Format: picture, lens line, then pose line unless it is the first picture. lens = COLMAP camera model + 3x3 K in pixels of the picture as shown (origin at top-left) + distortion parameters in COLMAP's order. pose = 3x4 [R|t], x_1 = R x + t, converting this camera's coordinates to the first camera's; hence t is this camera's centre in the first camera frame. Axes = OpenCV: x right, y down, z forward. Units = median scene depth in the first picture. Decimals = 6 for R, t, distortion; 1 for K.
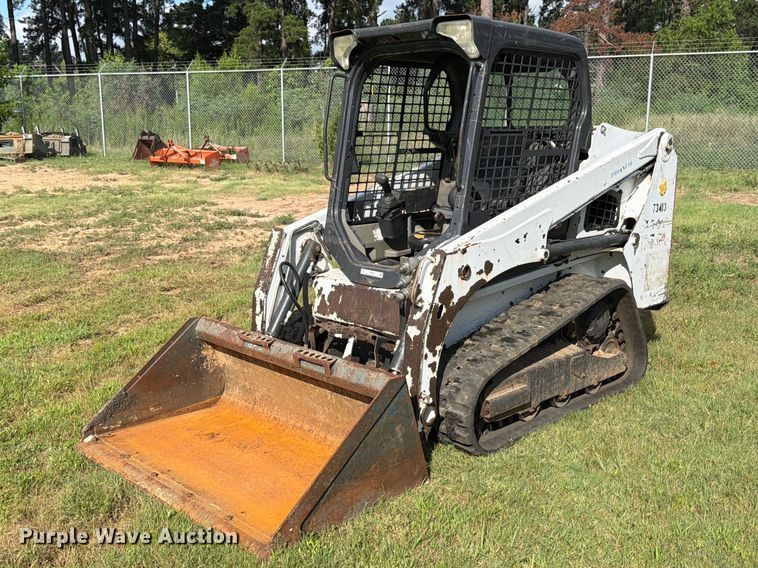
lens RADIAL K [[789.8, 0, 347.2], [0, 789.8, 284.1], [0, 0, 1]] dist [0.054522, -0.041177]
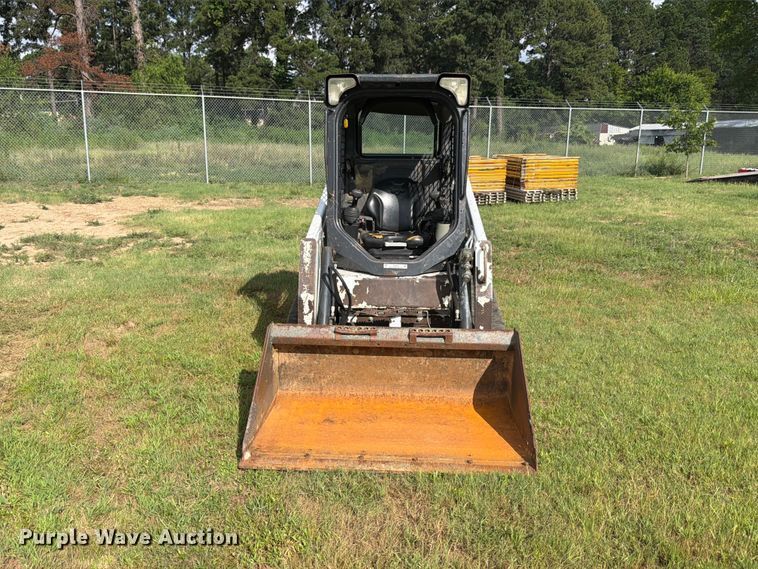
lens RADIAL K [[630.0, 0, 379.0], [0, 630.0, 284.5], [0, 0, 1]] dist [0.052202, -0.097962]
pose [[0.717489, -0.130420, 0.684252, -0.675630], [0.121456, 0.990691, 0.061473, -0.048994], [-0.685900, 0.039000, 0.726650, 0.261406]]
